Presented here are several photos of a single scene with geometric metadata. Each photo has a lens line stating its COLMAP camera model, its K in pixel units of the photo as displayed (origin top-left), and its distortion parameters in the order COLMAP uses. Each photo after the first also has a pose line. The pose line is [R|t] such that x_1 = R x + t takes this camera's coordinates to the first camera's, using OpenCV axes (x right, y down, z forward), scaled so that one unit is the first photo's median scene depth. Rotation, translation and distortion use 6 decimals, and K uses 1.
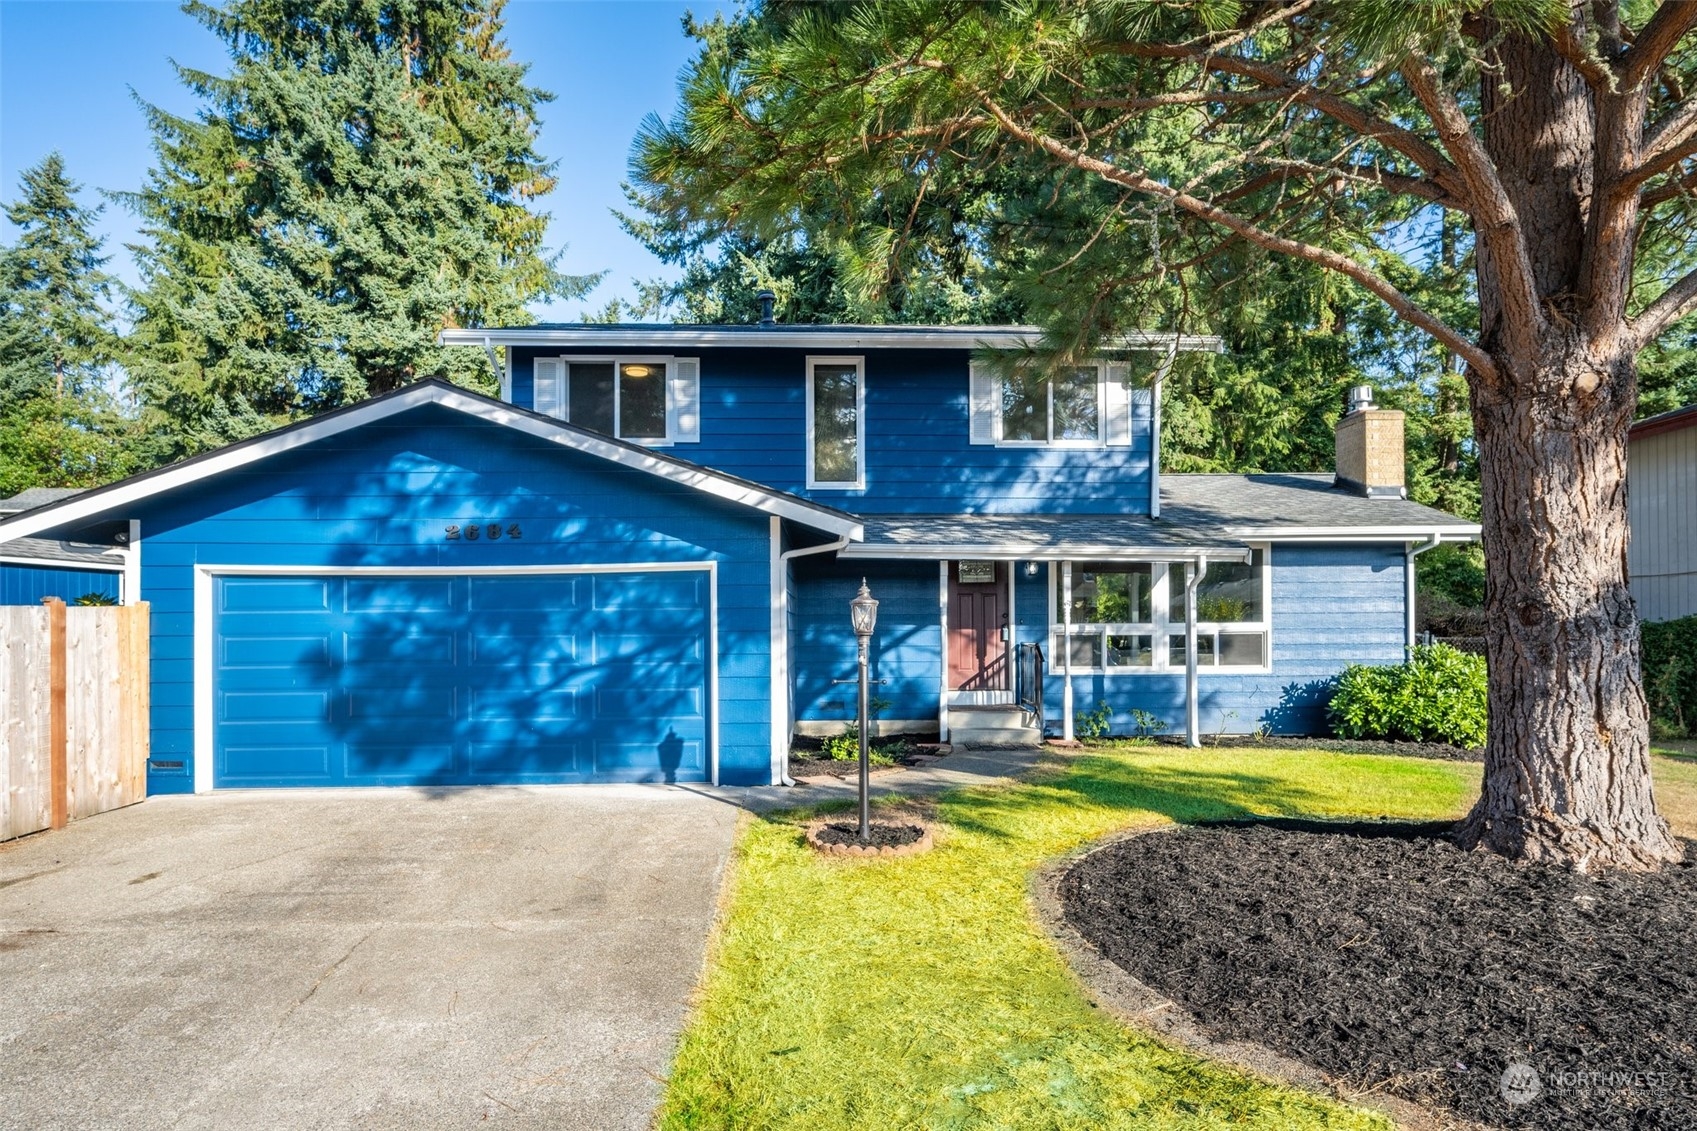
lens RADIAL K [[973.9, 0, 849.9], [0, 973.9, 621.7], [0, 0, 1]] dist [-0.002311, -0.000147]
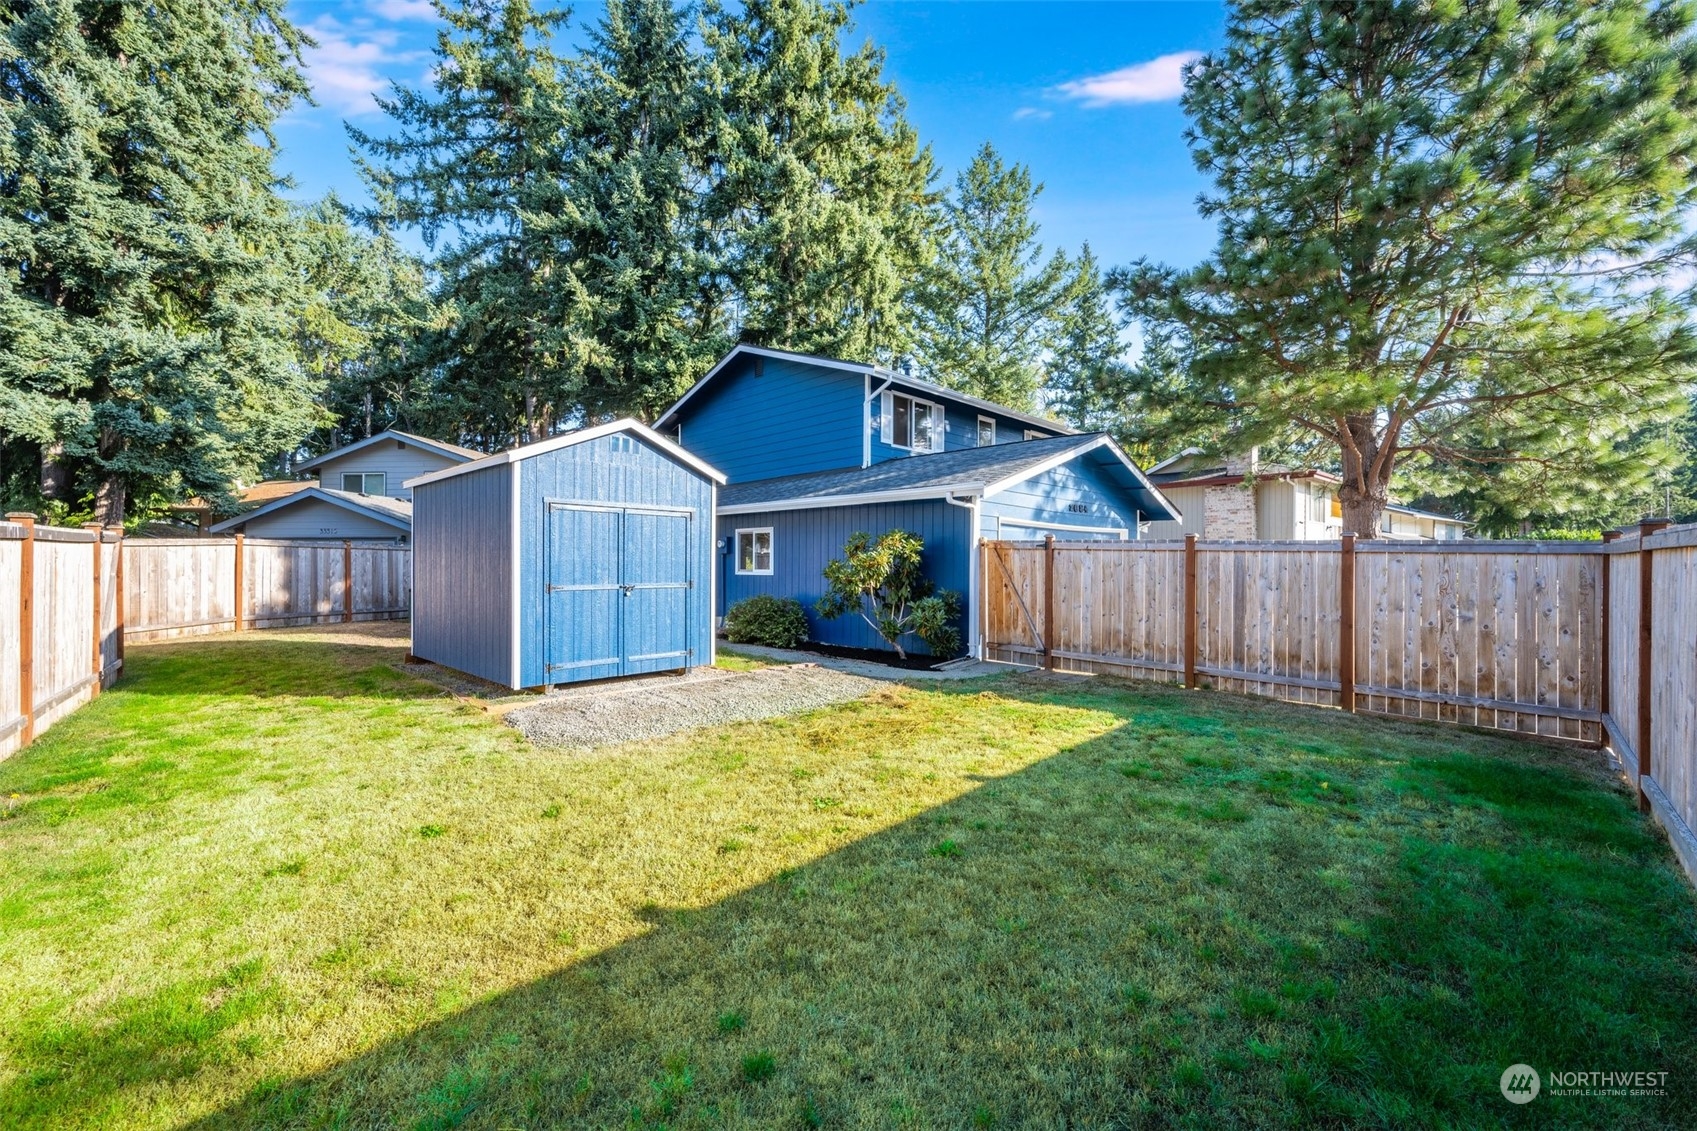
lens RADIAL K [[703.5, 0, 851.2], [0, 703.5, 565.5], [0, 0, 1]] dist [-0.001750, 0.000038]
pose [[0.720274, 0.013311, 0.693562, -1.168434], [-0.009878, 0.999911, -0.008933, 0.030903], [-0.693620, -0.000417, 0.720341, 0.212946]]
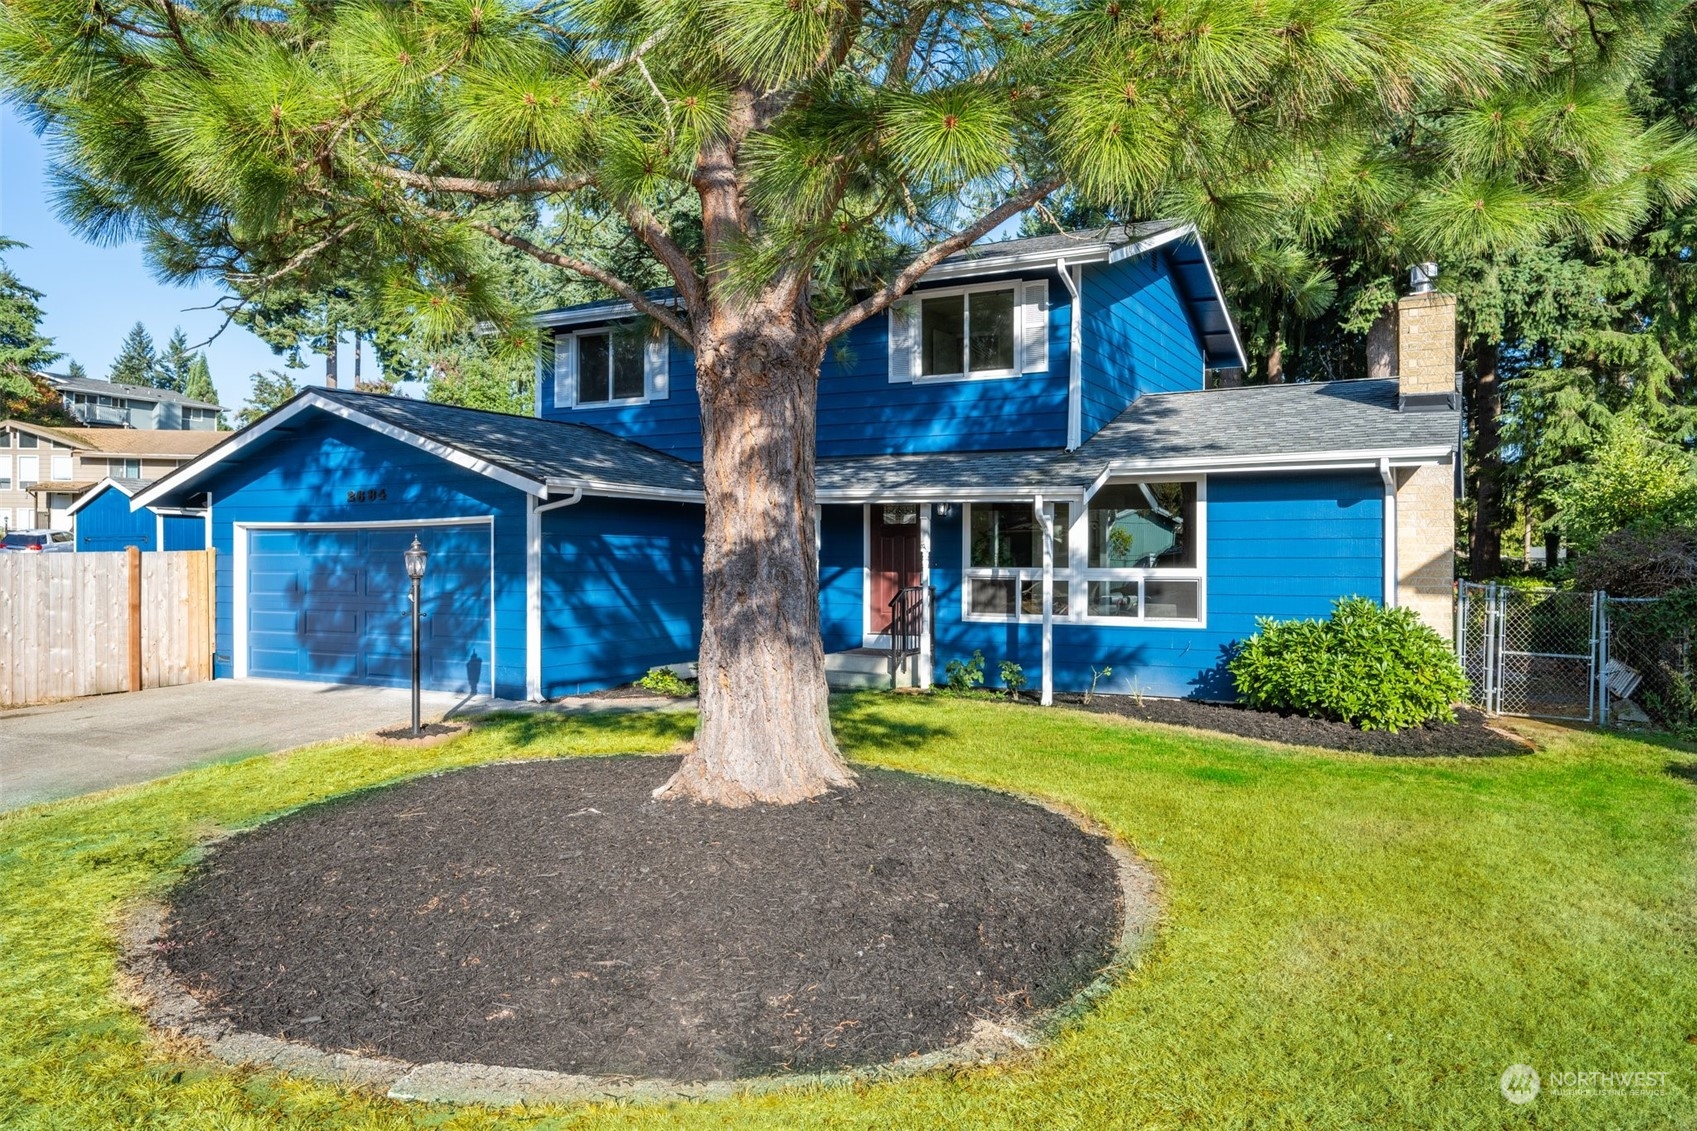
lens RADIAL K [[1143.5, 0, 848.5], [0, 1143.5, 565.5], [0, 0, 1]] dist [-0.001840, -0.000336]
pose [[0.865921, 0.010135, -0.500078, 0.686851], [-0.004499, 0.999912, 0.012473, -0.013579], [0.500160, -0.008551, 0.865891, -0.017661]]
